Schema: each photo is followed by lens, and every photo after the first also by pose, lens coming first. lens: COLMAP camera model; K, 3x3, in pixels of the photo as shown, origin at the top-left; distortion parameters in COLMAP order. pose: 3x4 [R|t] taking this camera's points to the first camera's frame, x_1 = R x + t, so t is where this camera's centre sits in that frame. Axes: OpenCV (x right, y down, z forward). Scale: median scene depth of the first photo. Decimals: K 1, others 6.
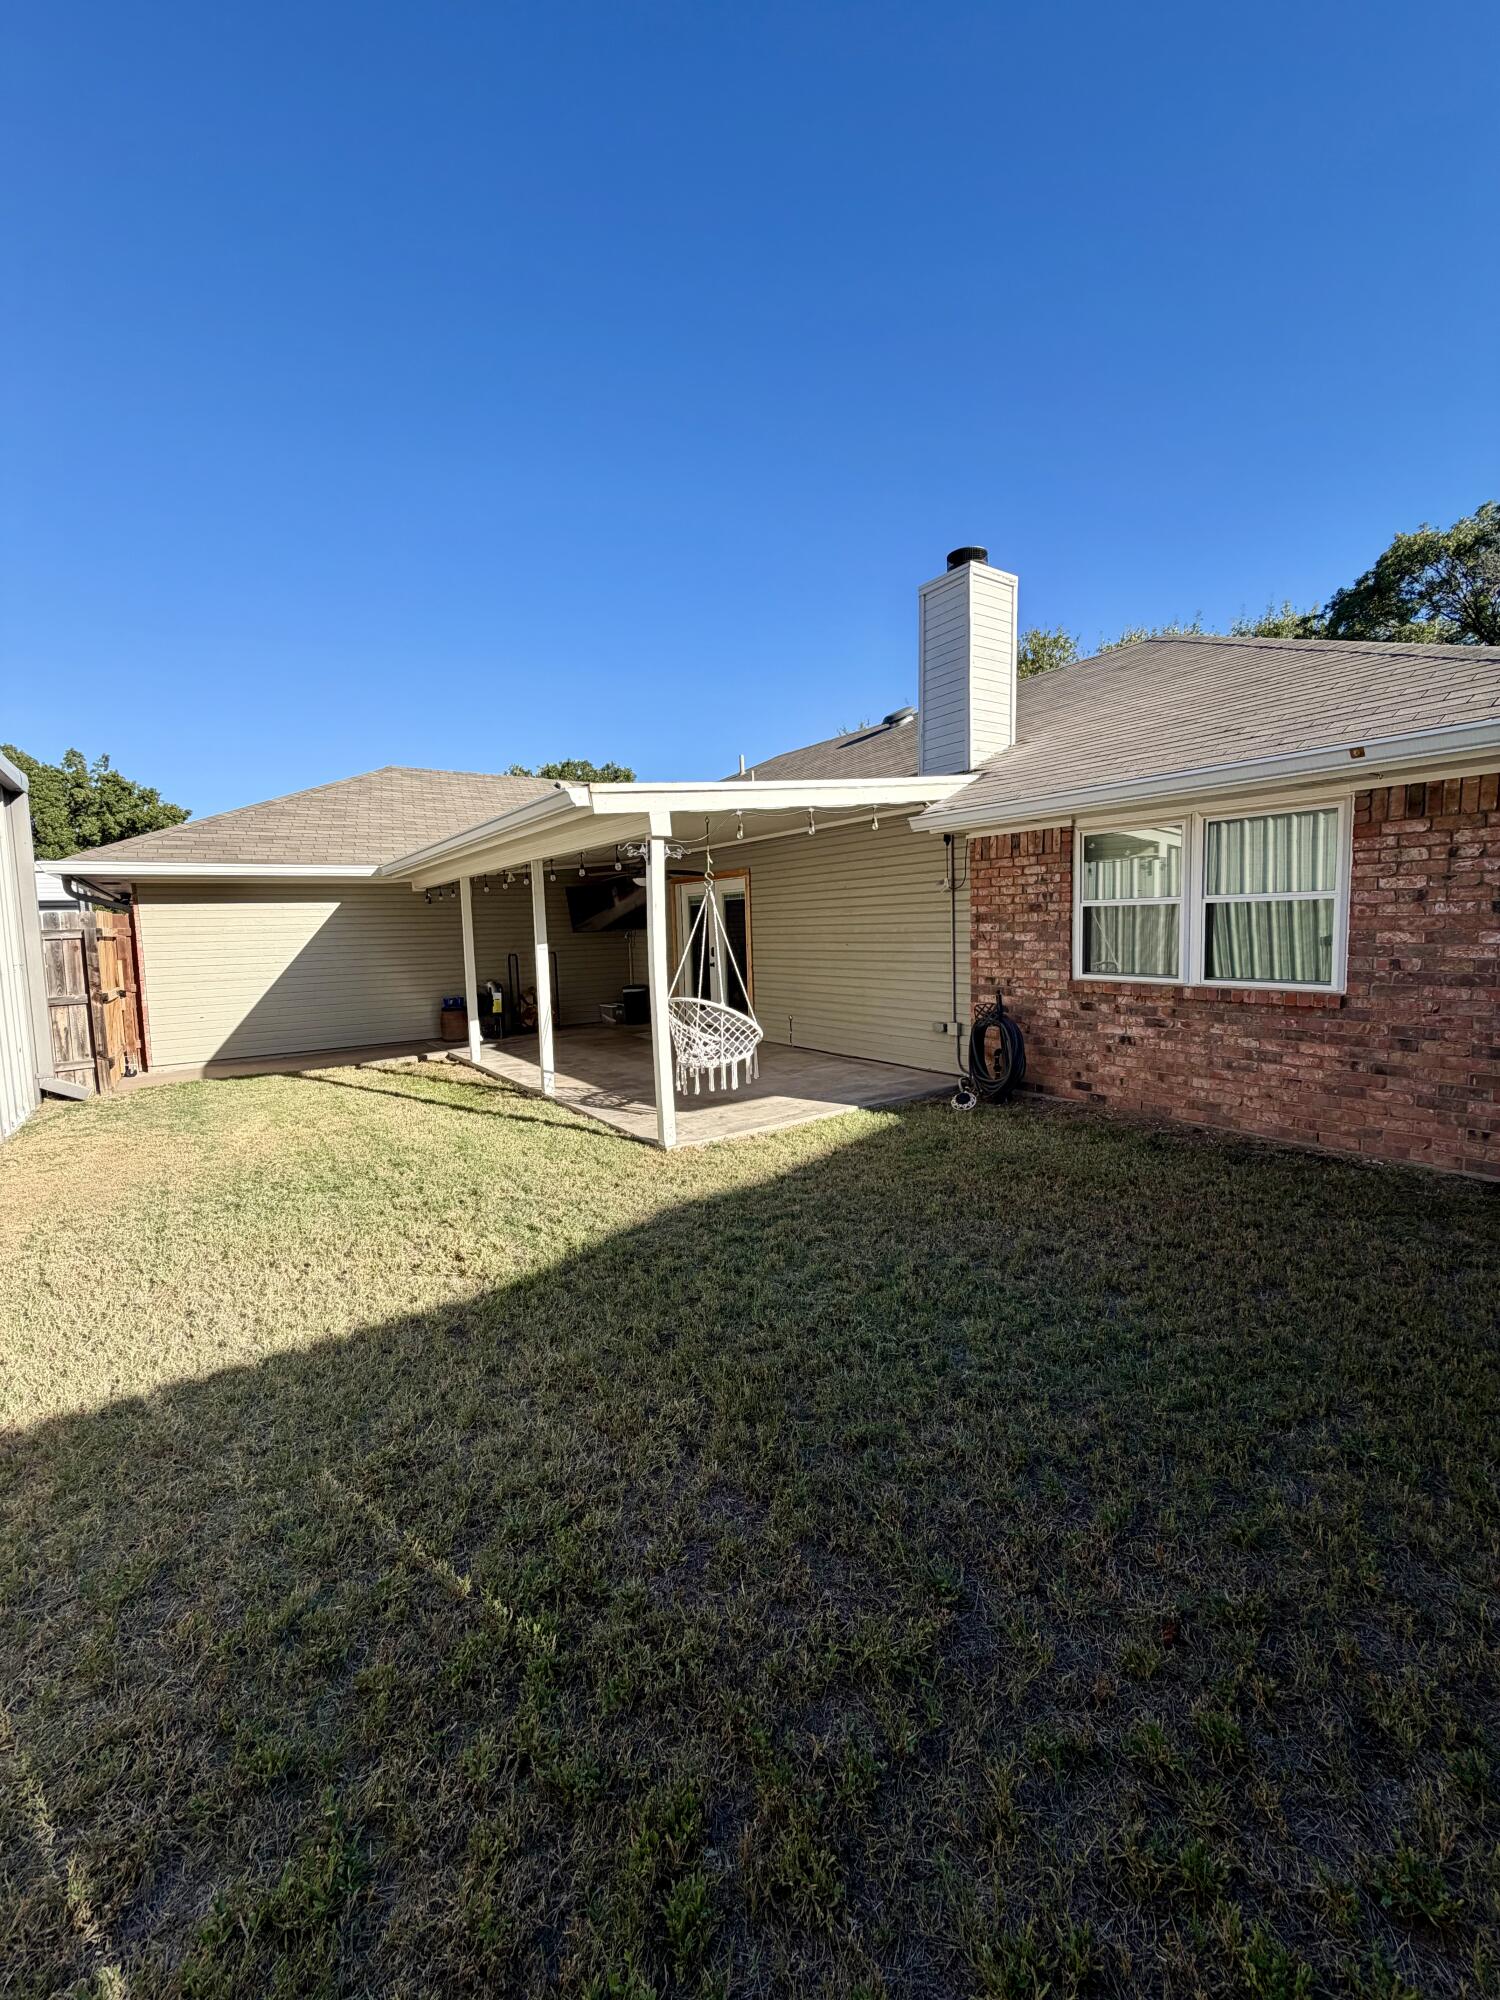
lens RADIAL K [[798.0, 0, 749.1], [0, 798.0, 990.6], [0, 0, 1]] dist [0.000026, -0.000110]
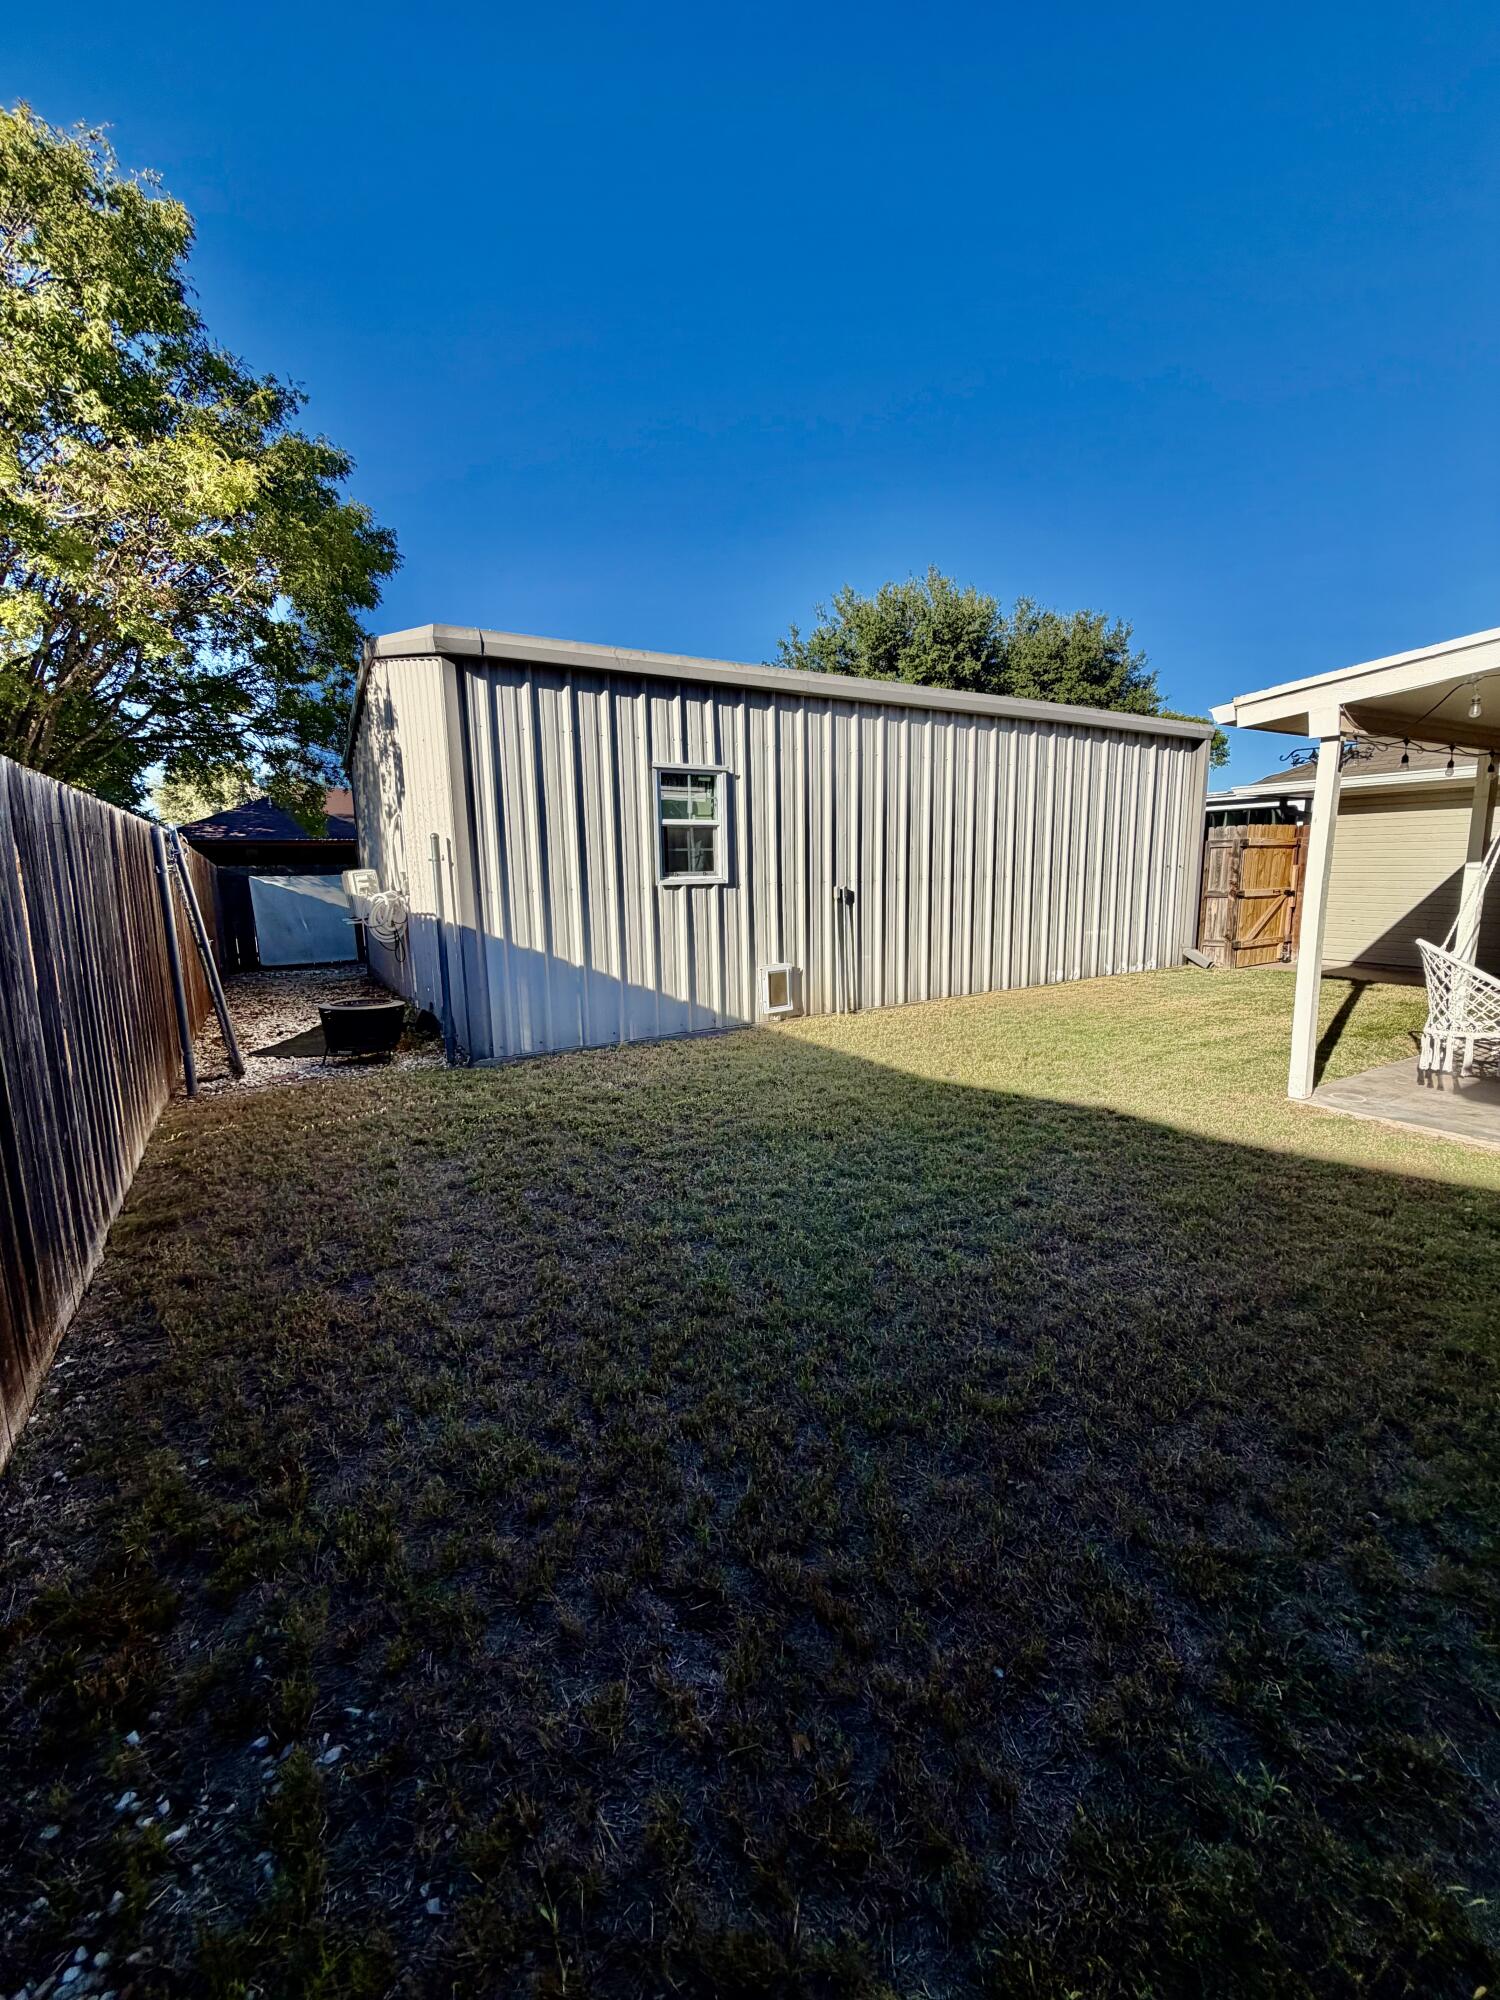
lens RADIAL K [[798.0, 0, 749.1], [0, 798.0, 990.6], [0, 0, 1]] dist [0.000026, -0.000110]
pose [[-0.071667, 0.187282, -0.979688, 0.675381], [-0.058534, 0.979732, 0.191572, -0.048505], [0.995710, 0.071075, -0.059252, 0.376067]]
